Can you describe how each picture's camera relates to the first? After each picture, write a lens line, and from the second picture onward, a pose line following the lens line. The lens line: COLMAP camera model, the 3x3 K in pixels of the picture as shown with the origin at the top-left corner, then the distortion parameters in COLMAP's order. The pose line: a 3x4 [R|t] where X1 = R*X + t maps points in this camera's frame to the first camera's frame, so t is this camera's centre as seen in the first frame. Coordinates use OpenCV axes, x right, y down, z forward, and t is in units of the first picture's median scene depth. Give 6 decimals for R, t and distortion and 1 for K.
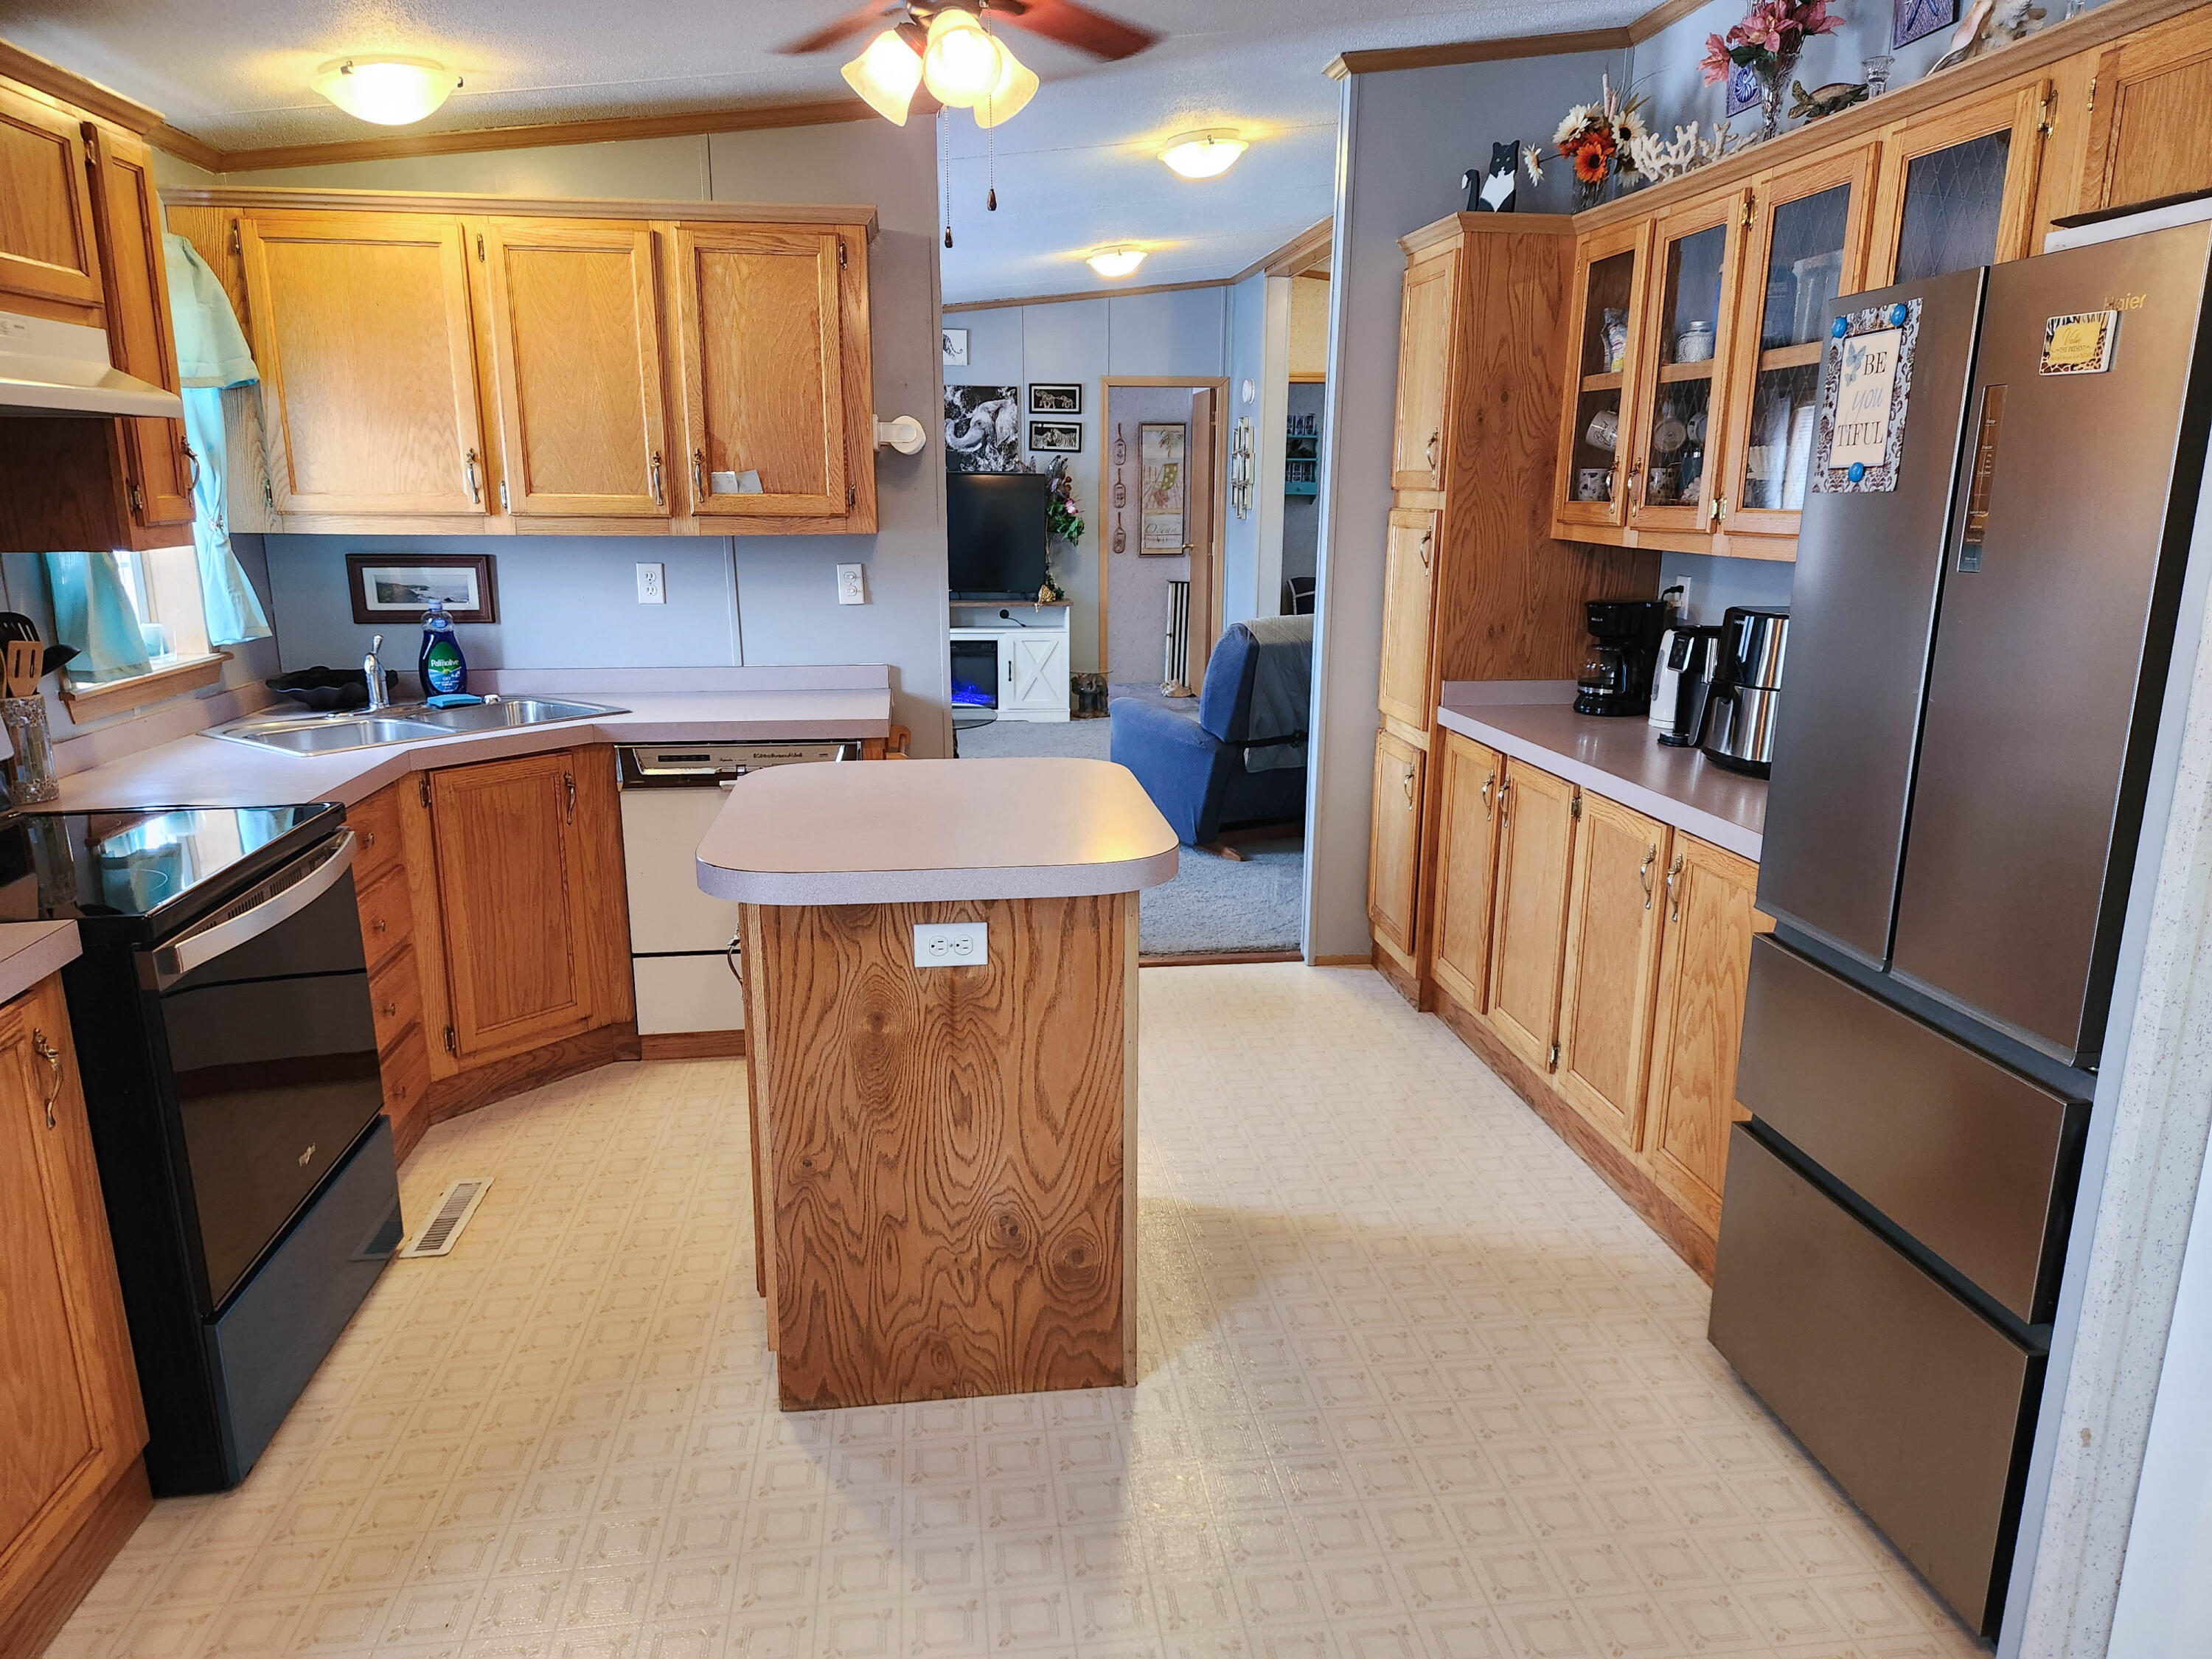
lens RADIAL K [[1480.7, 0, 1122.2], [0, 1480.7, 837.4], [0, 0, 1]] dist [0.076382, -0.077434]
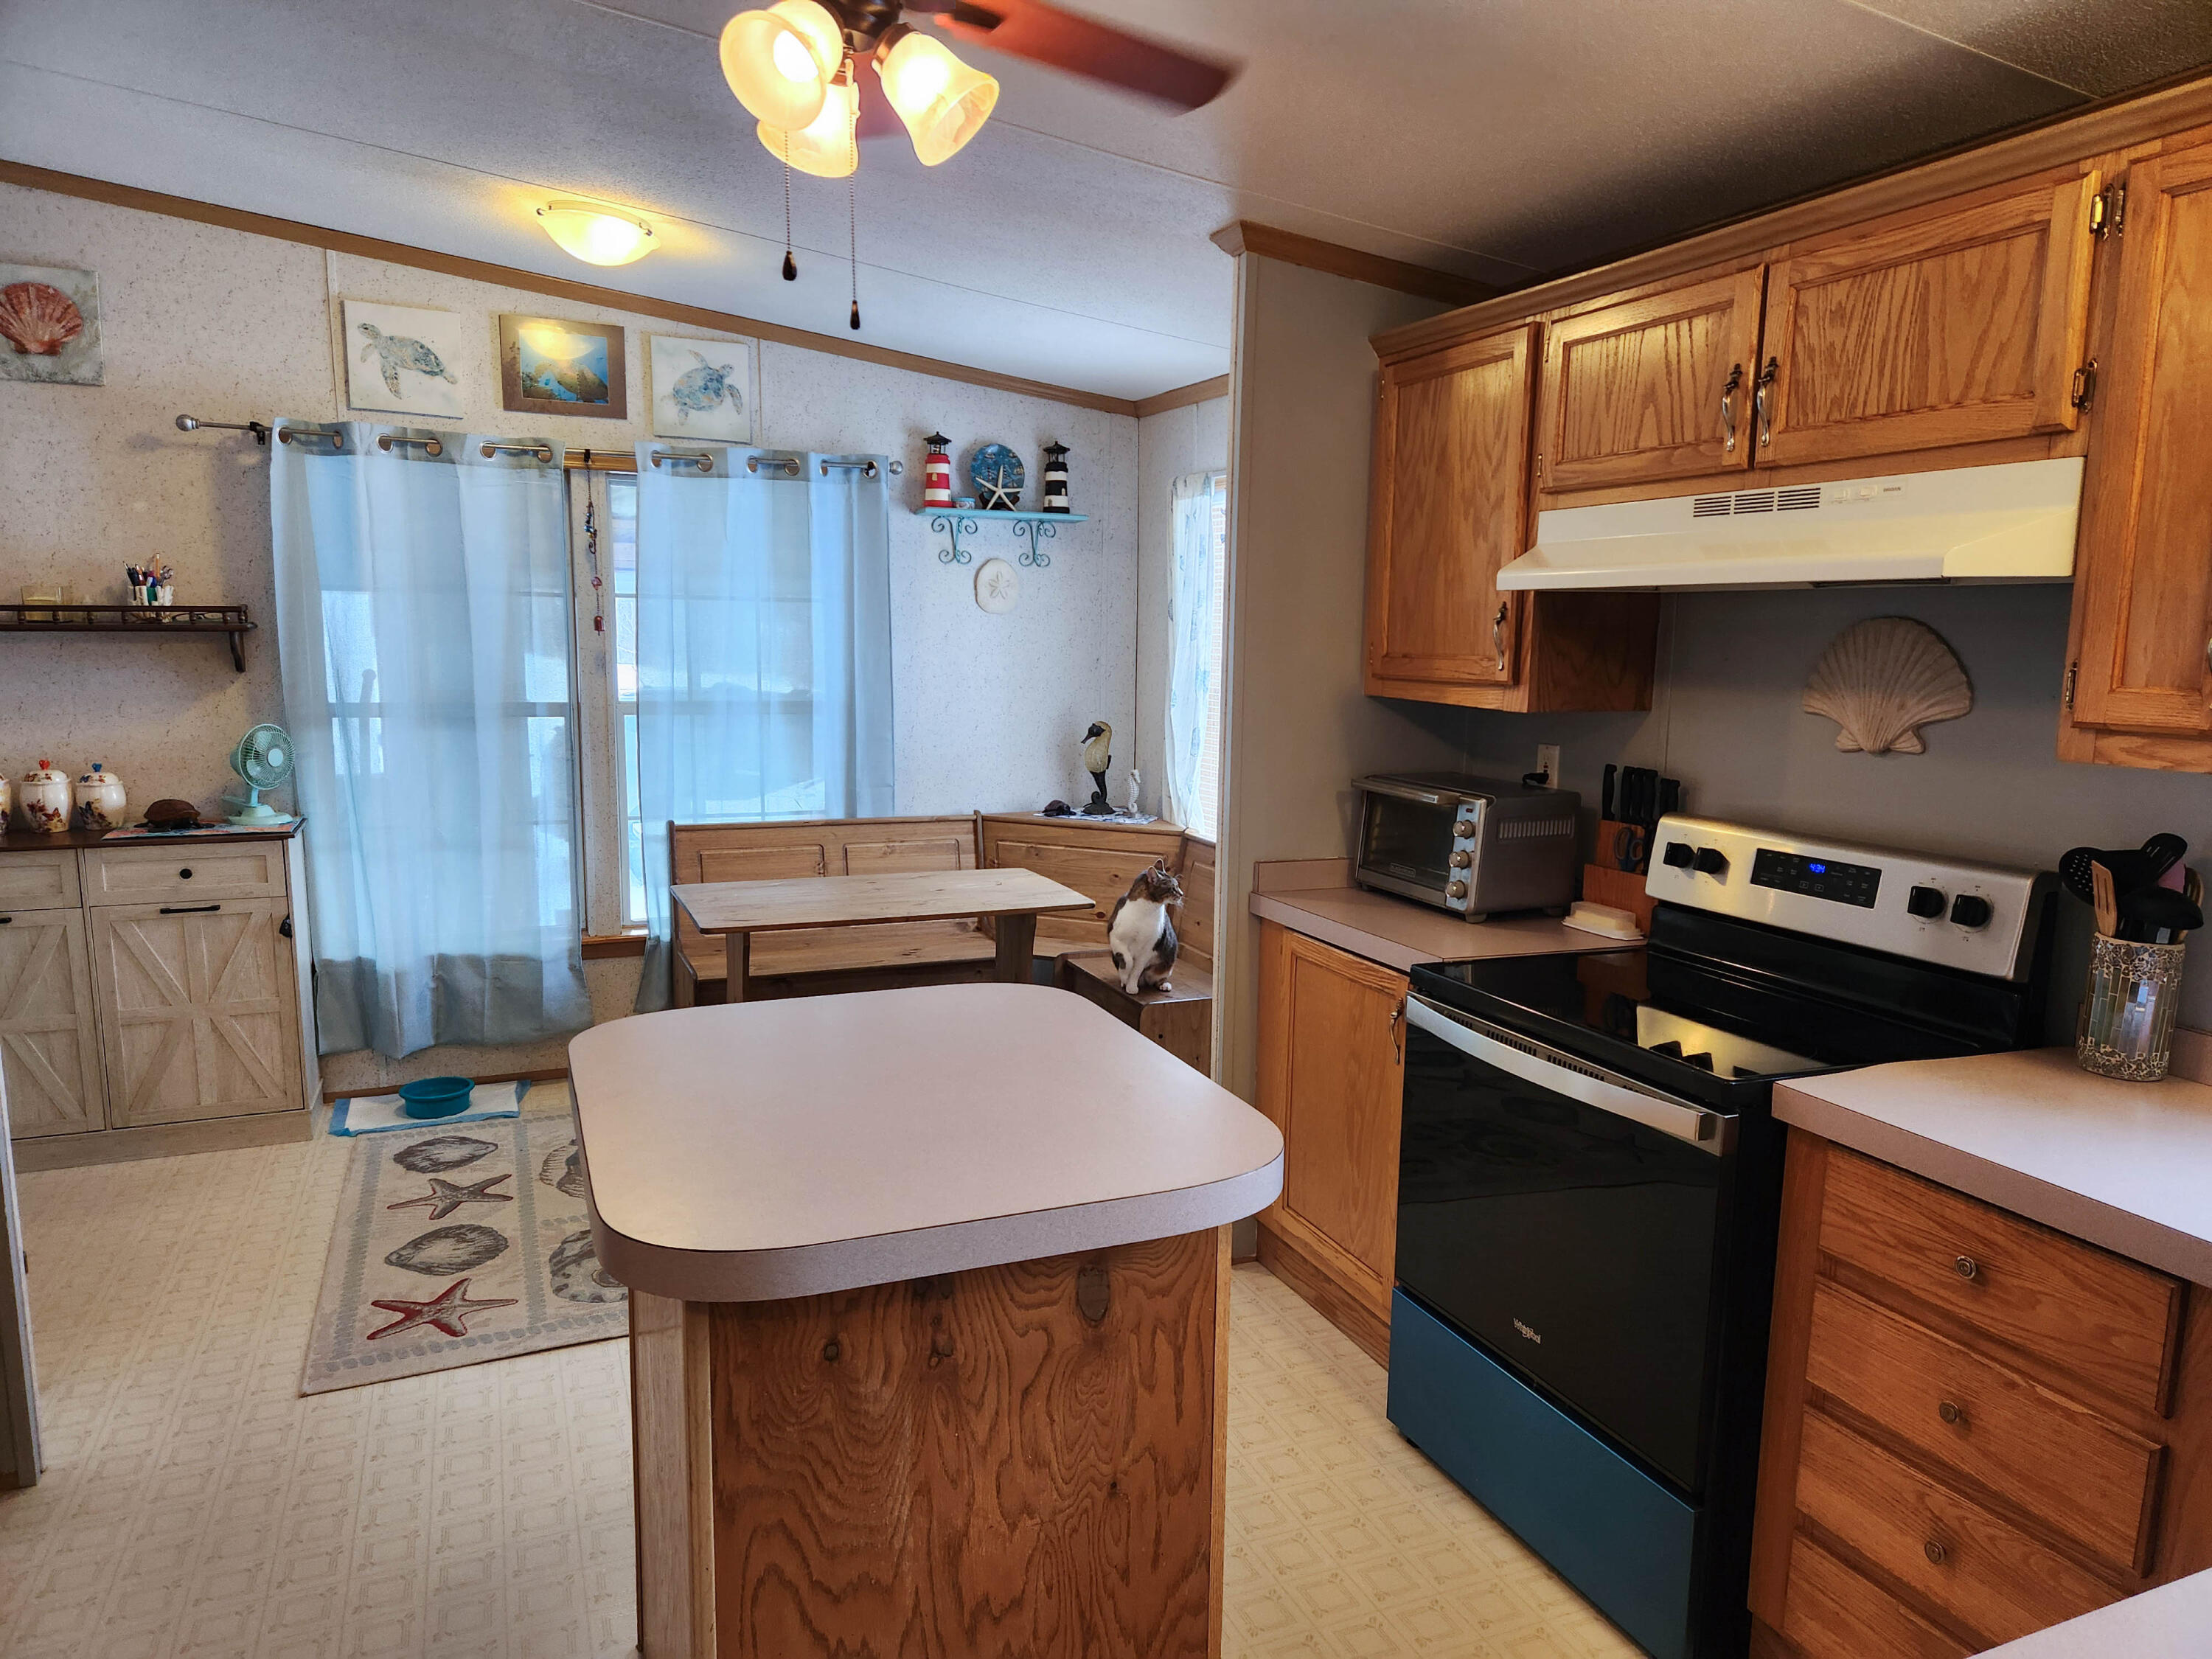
lens RADIAL K [[1467.9, 0, 1117.2], [0, 1467.9, 846.6], [0, 0, 1]] dist [0.081002, -0.077722]
pose [[-0.963363, 0.022716, -0.267238, -0.034482], [-0.079841, 0.926942, 0.366611, -0.377661], [0.256043, 0.374516, -0.891168, 1.538158]]
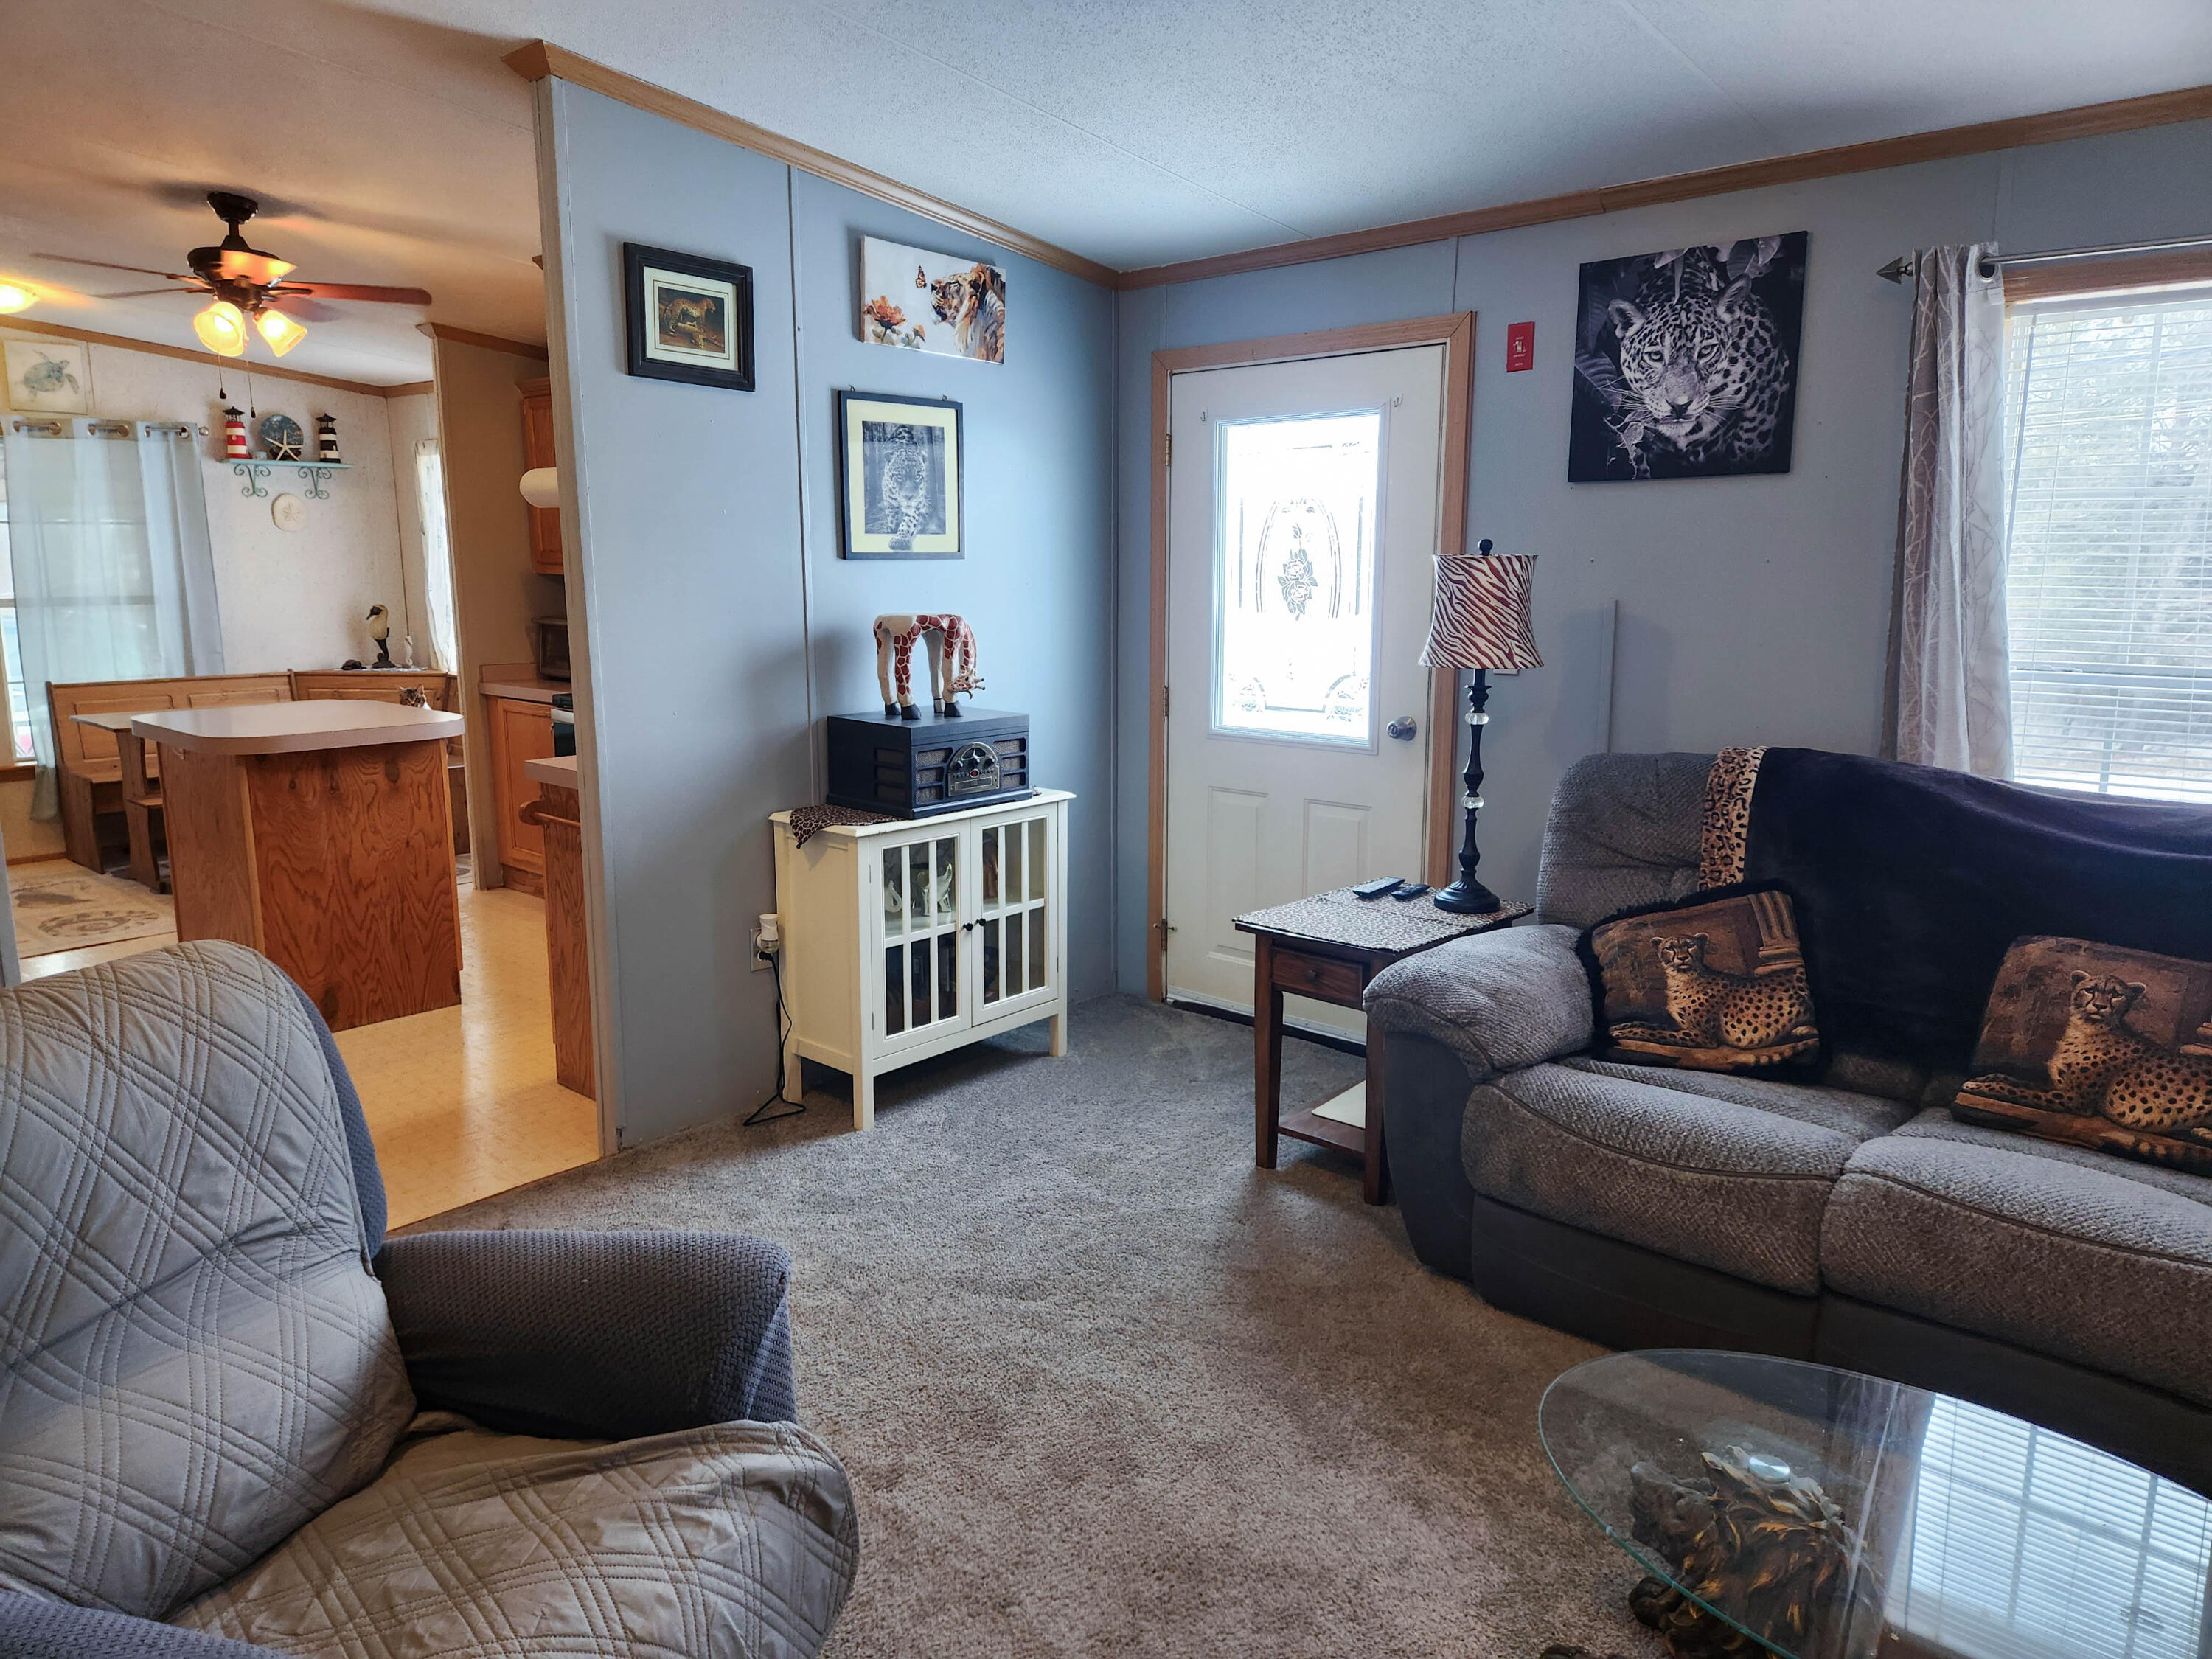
lens RADIAL K [[1482.3, 0, 1086.7], [0, 1482.3, 816.3], [0, 0, 1]] dist [0.073293, -0.073868]
pose [[-0.767061, 0.110855, -0.631924, 0.294346], [-0.150941, 0.926131, 0.345686, -0.649320], [0.623565, 0.360546, -0.693666, 2.752872]]
